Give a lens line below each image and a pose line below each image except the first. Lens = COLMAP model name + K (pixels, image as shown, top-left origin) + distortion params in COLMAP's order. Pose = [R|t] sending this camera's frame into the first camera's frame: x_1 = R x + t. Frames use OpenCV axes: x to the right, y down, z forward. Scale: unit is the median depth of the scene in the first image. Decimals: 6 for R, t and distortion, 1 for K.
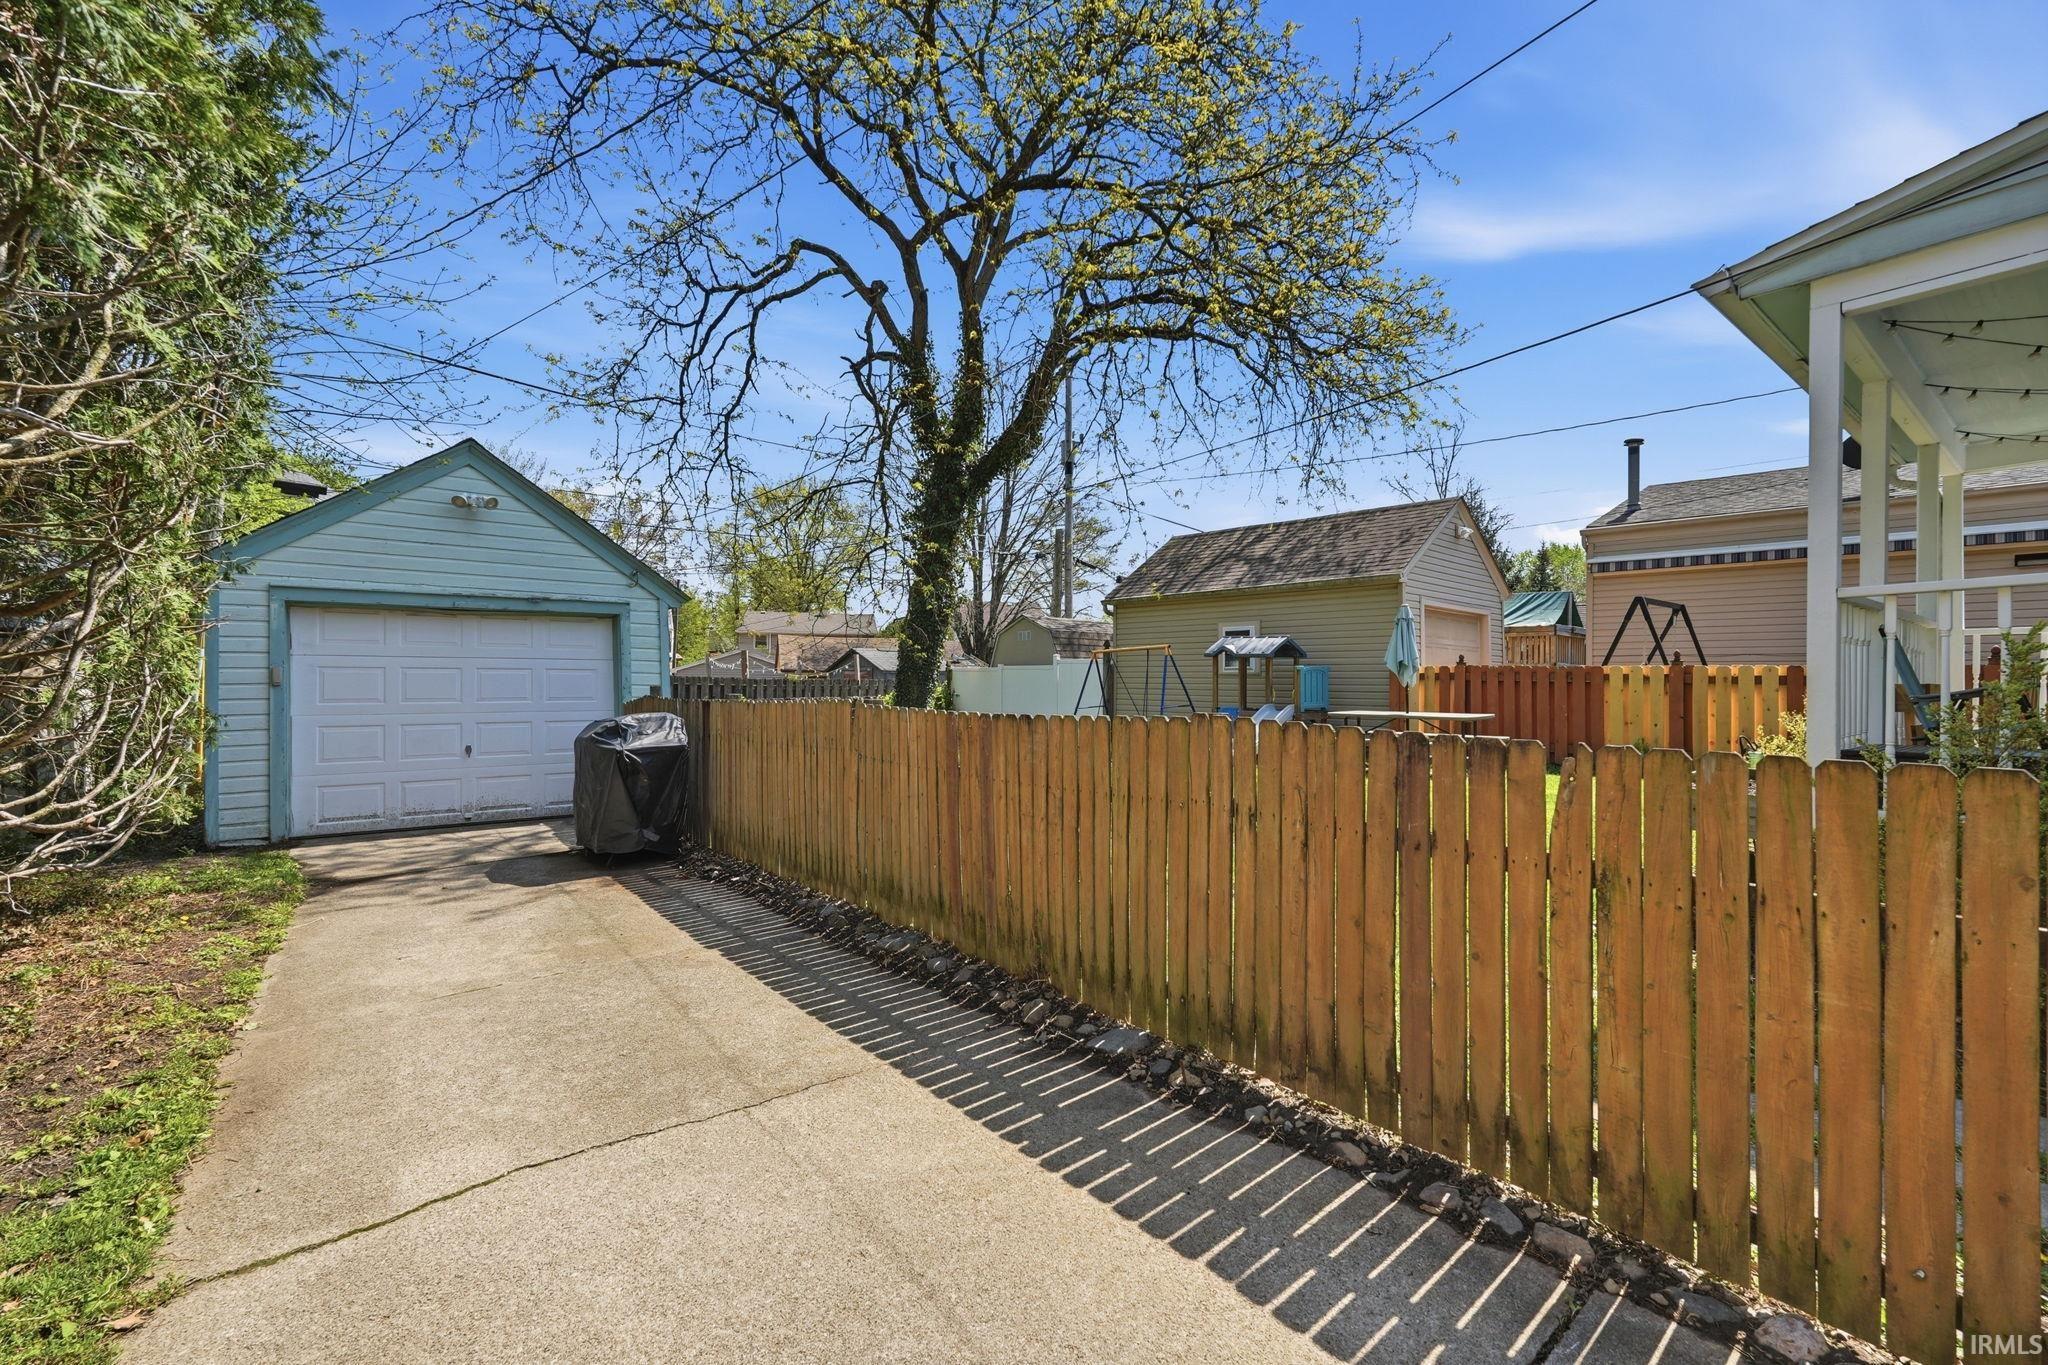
lens RADIAL K [[907.0, 0, 1014.9], [0, 907.0, 679.5], [0, 0, 1]] dist [-0.010442, 0.003507]
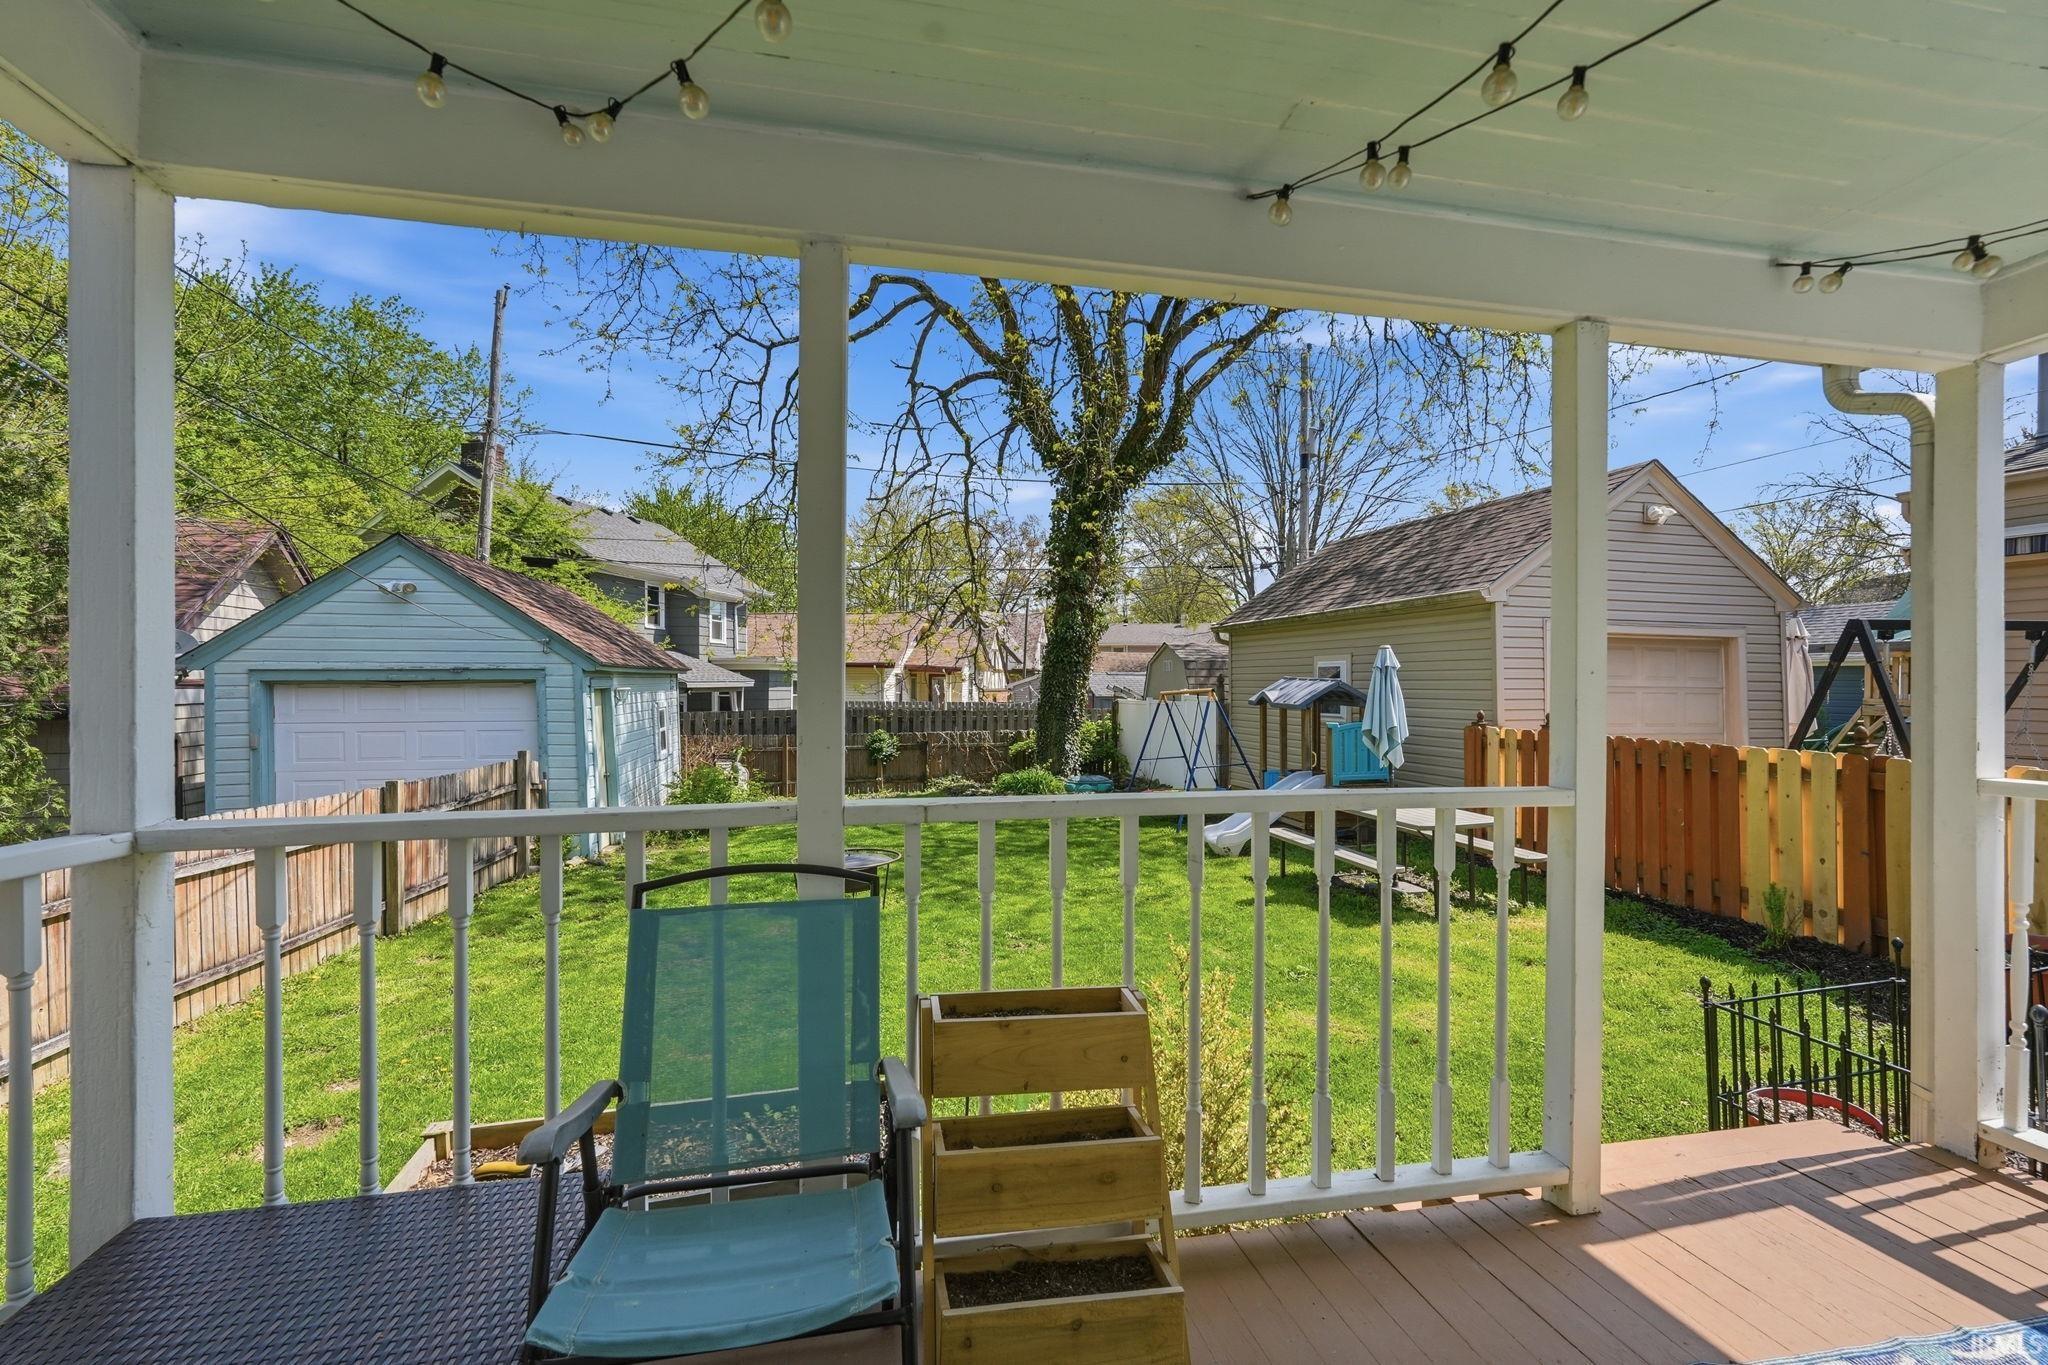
lens RADIAL K [[907.0, 0, 1030.5], [0, 907.0, 687.0], [0, 0, 1]] dist [-0.010442, 0.003507]
pose [[0.886978, -0.002275, -0.461806, 0.537300], [0.005129, 0.999975, 0.004924, -0.060279], [0.461783, -0.006736, 0.886967, 0.291951]]
